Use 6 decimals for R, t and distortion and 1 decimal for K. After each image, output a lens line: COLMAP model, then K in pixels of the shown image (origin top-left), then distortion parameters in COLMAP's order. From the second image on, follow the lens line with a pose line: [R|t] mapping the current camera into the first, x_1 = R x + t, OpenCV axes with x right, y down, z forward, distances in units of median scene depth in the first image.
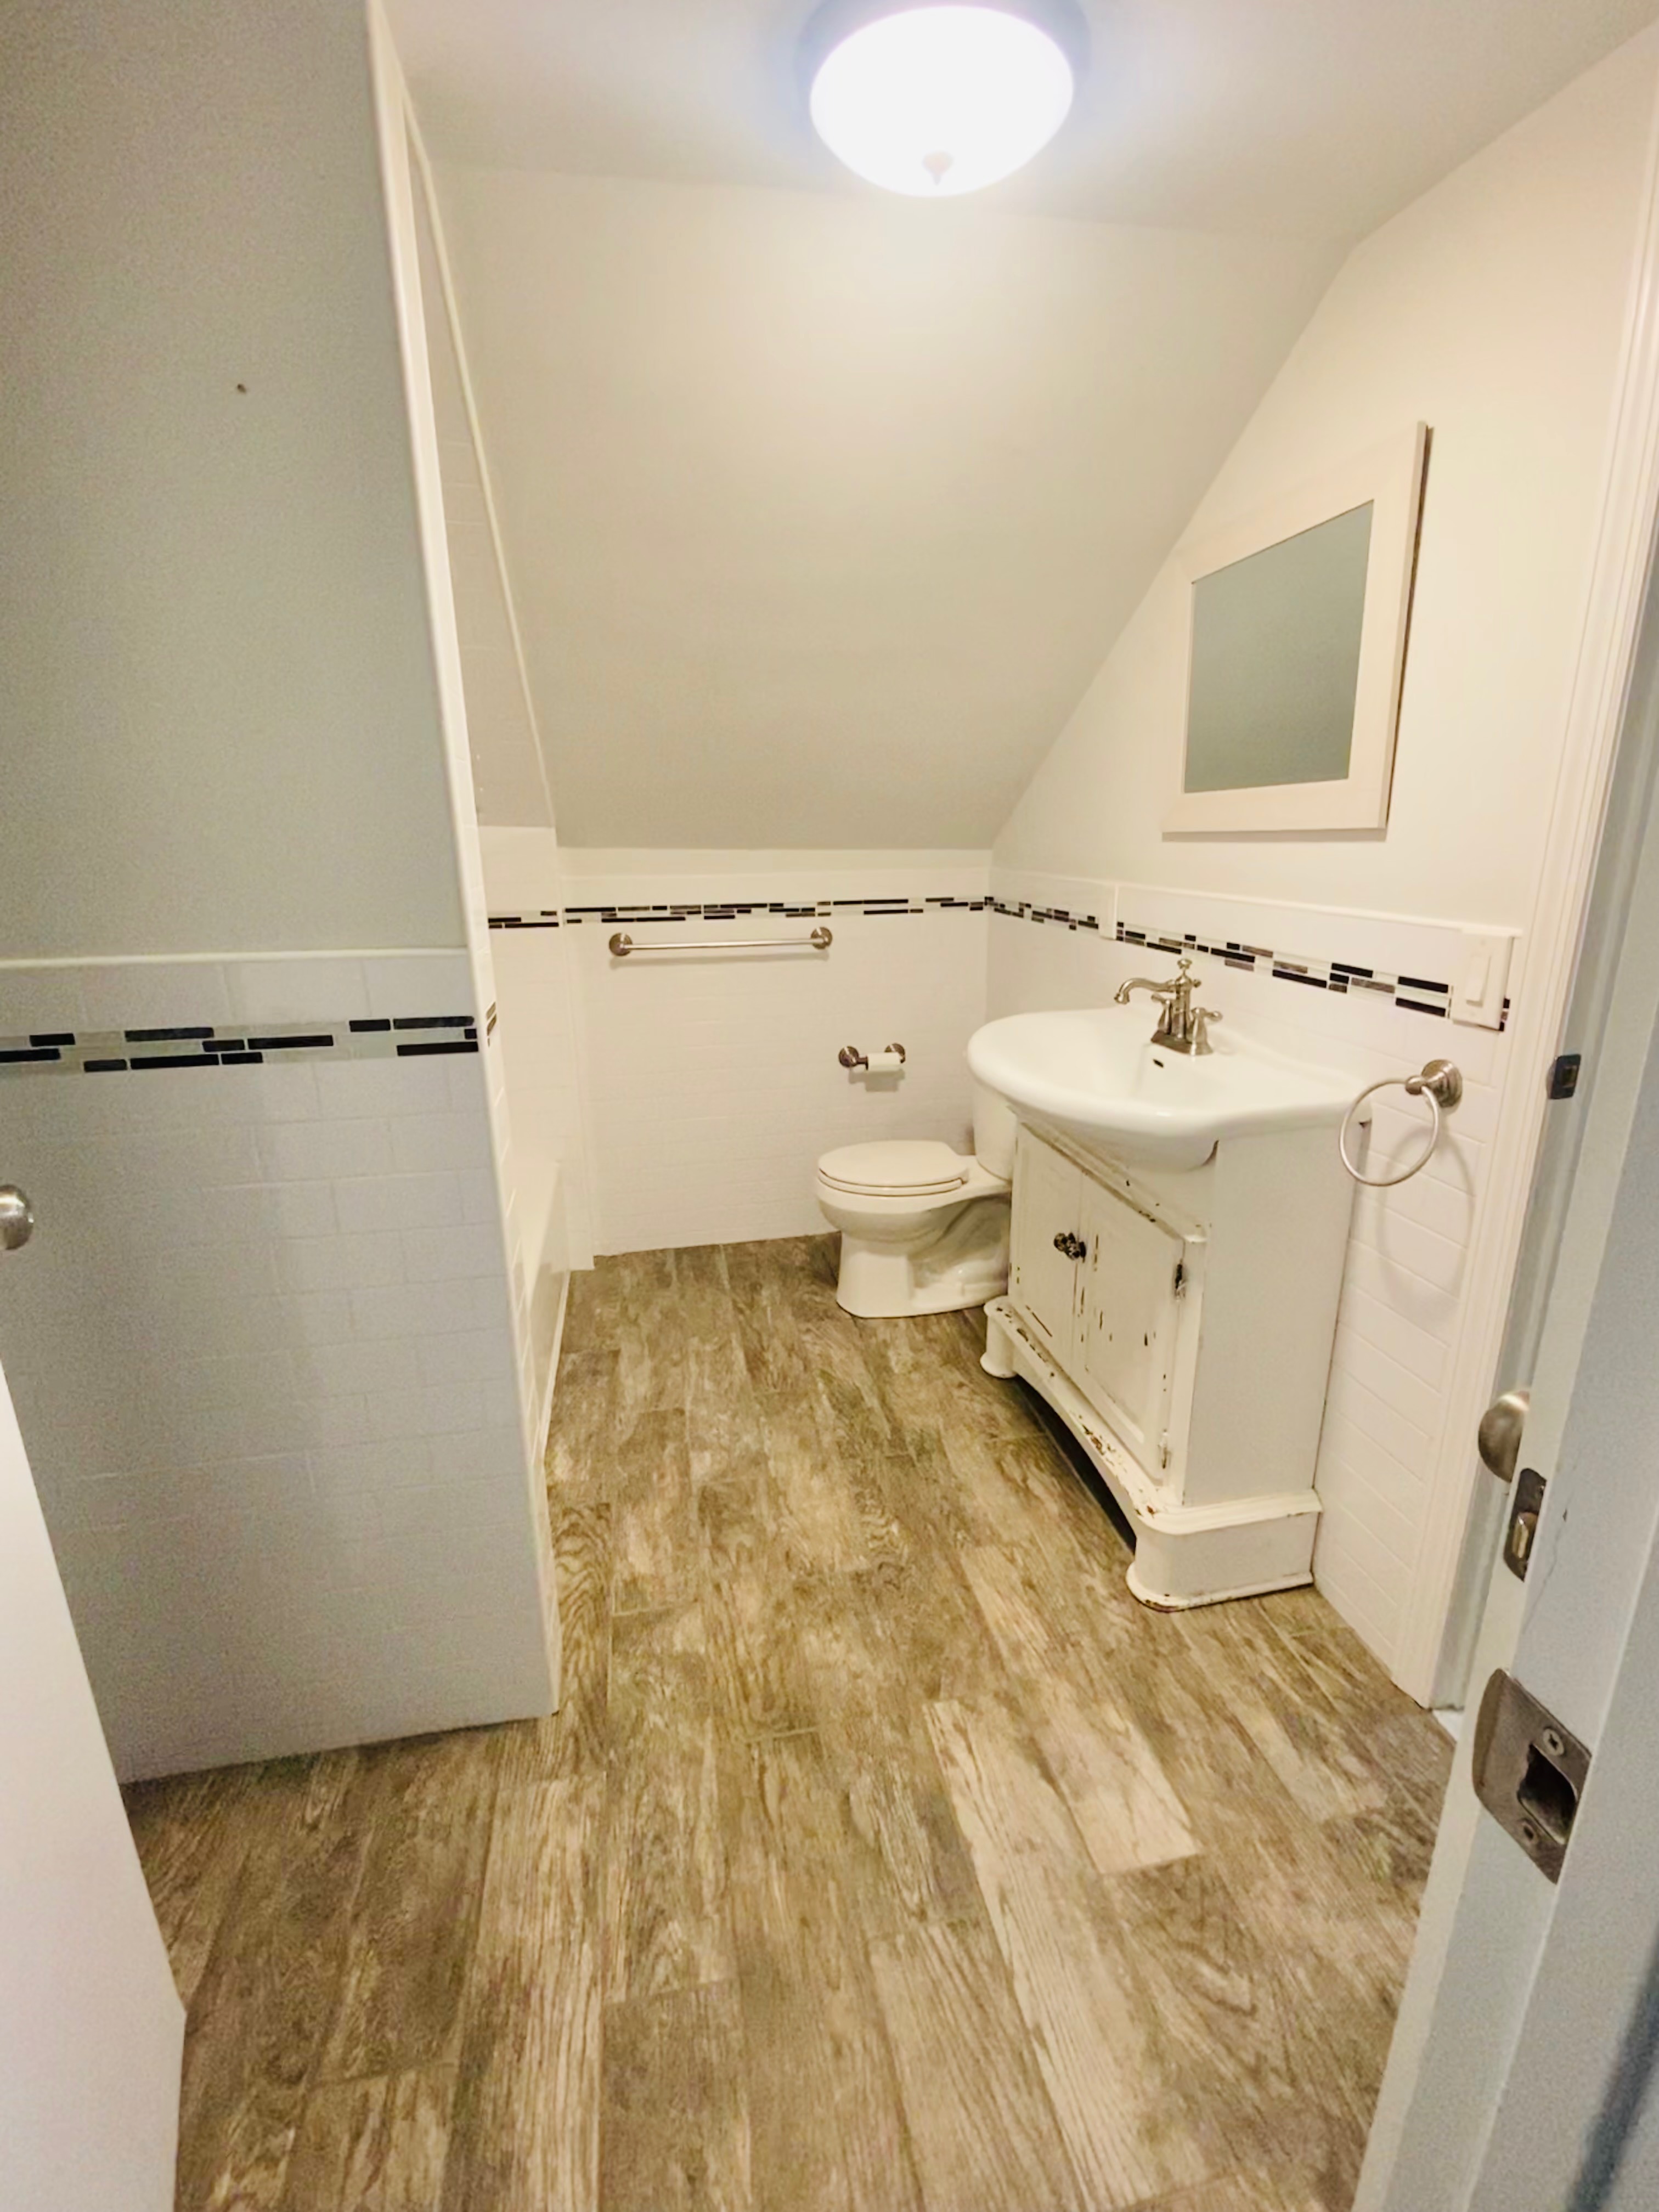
lens RADIAL K [[903.3, 0, 822.4], [0, 903.3, 1090.4], [0, 0, 1]] dist [-0.015316, -0.001536]
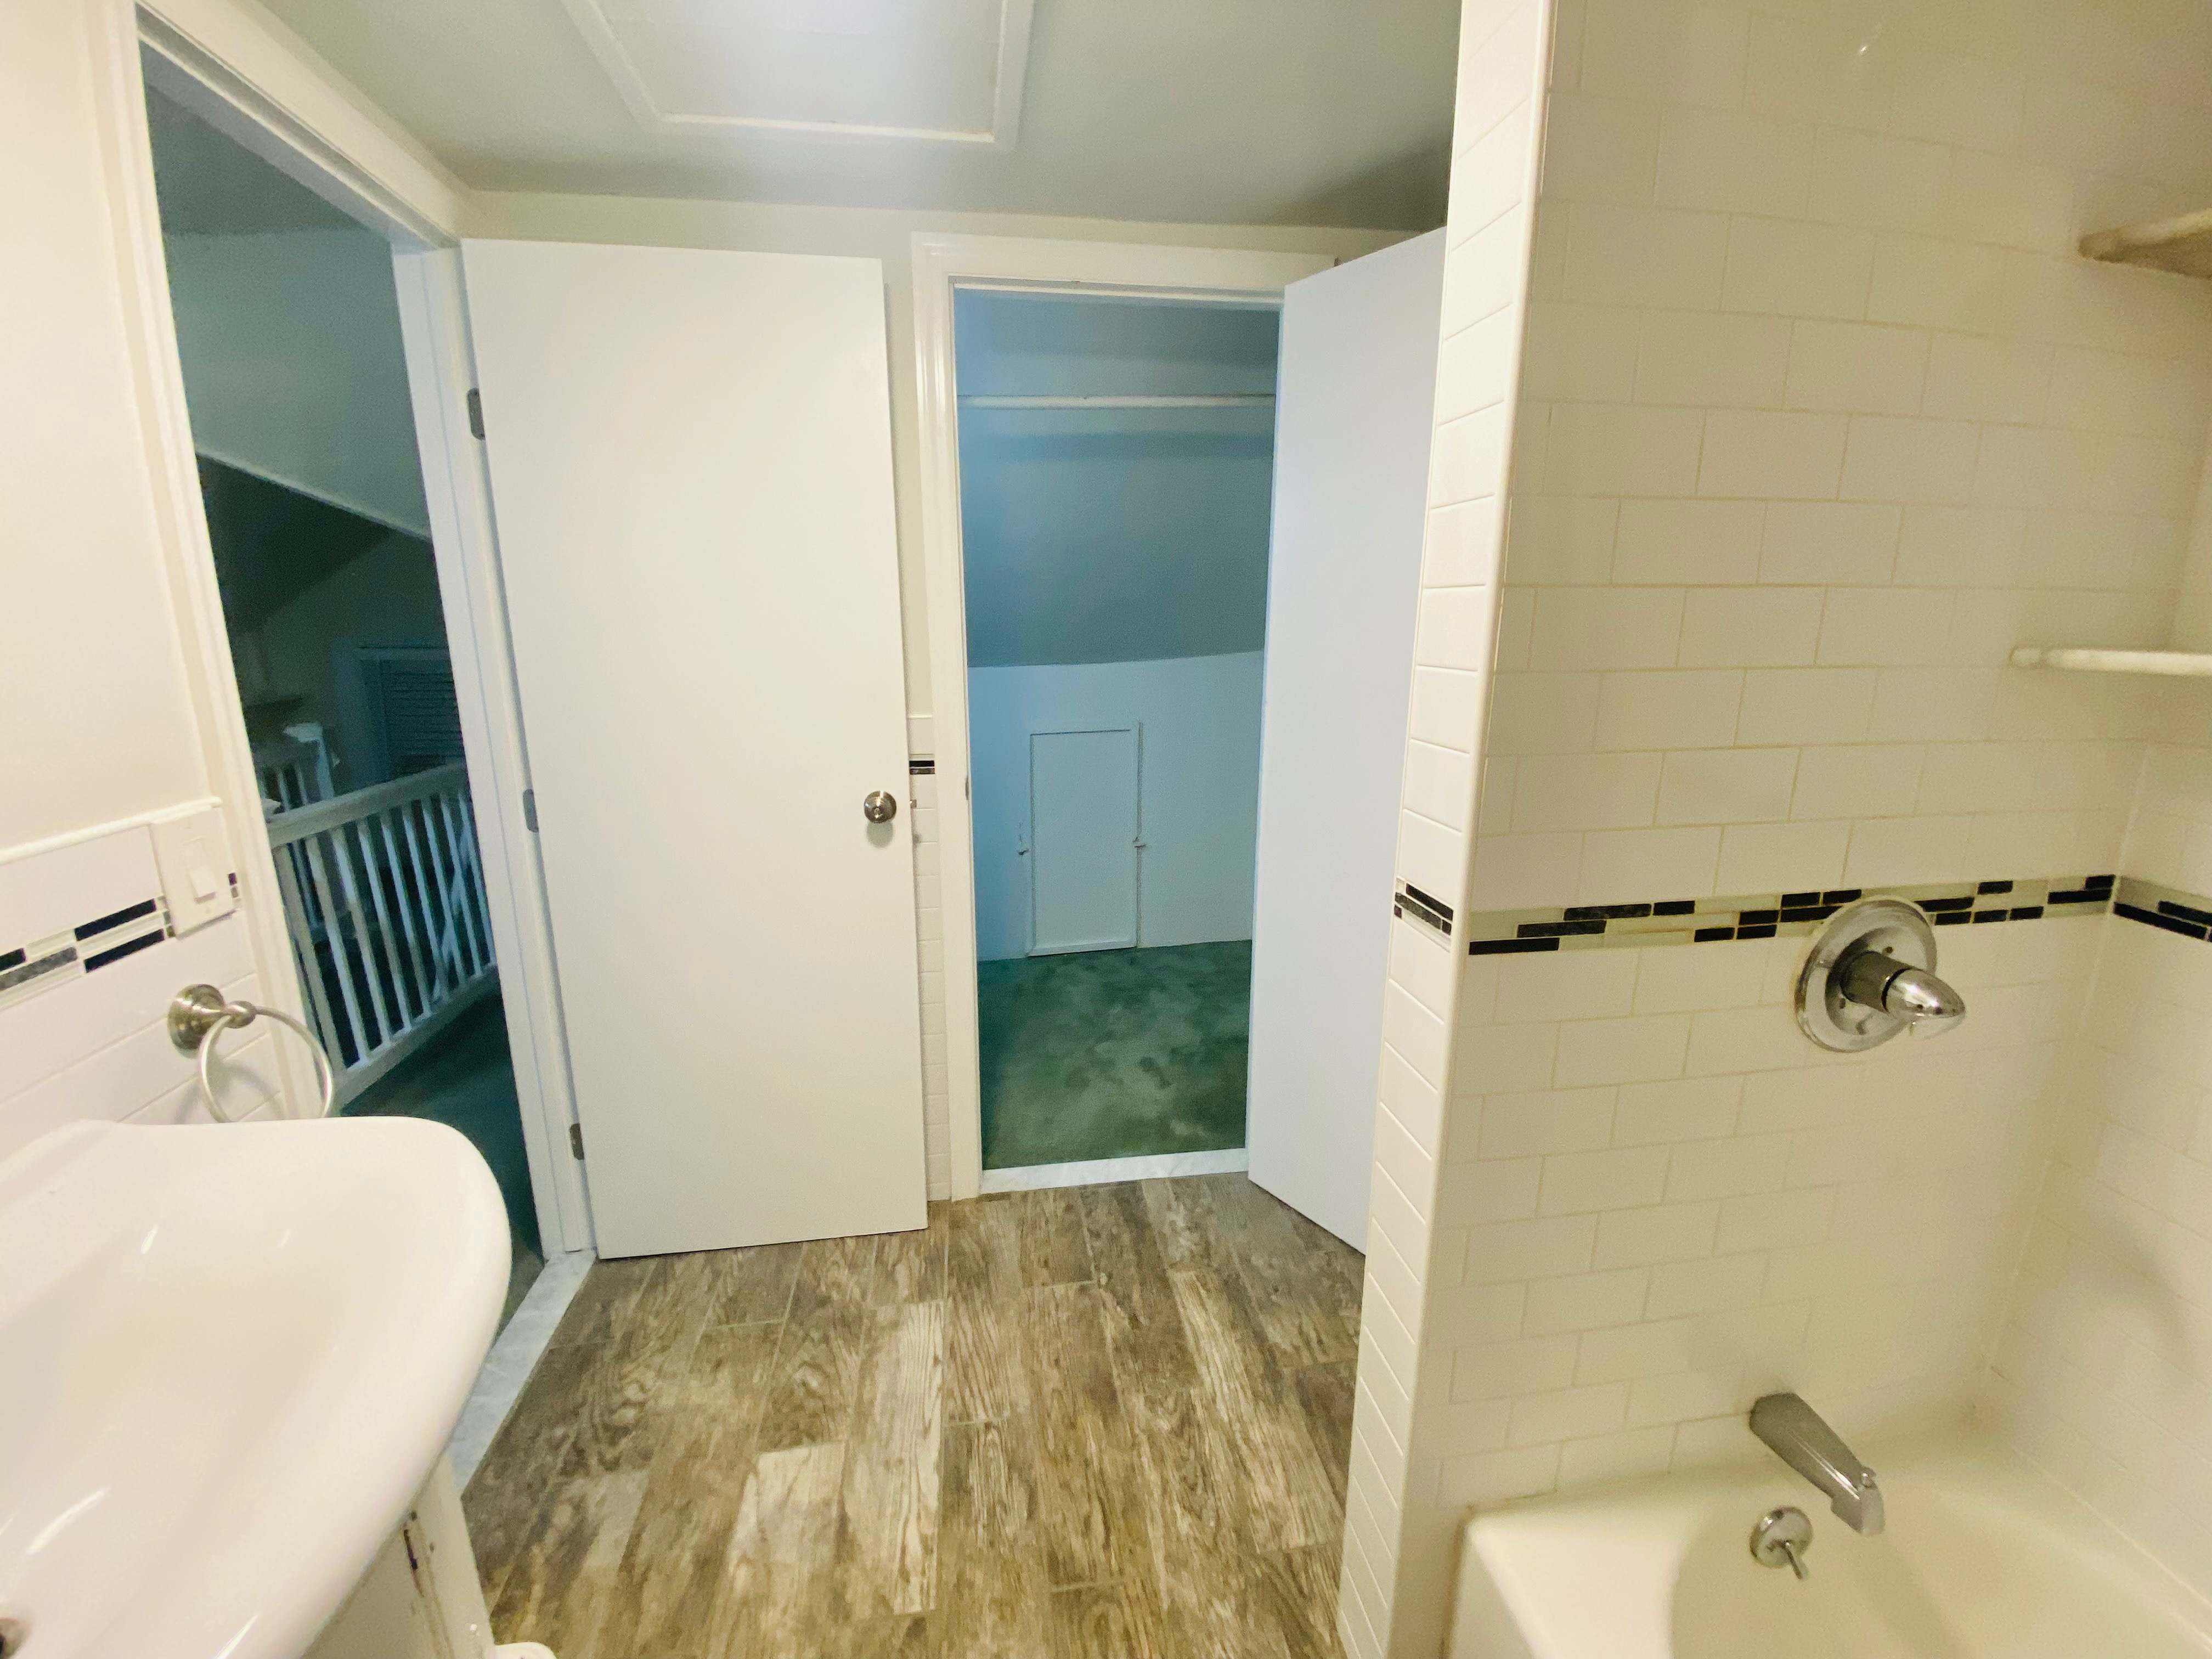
lens RADIAL K [[903.3, 0, 1097.5], [0, 903.3, 836.0], [0, 0, 1]] dist [-0.015316, -0.001536]
pose [[-0.998948, 0.000814, 0.045853, -0.111387], [0.023610, 0.866295, 0.498975, -0.509780], [-0.039316, 0.499533, -0.865402, 1.579711]]
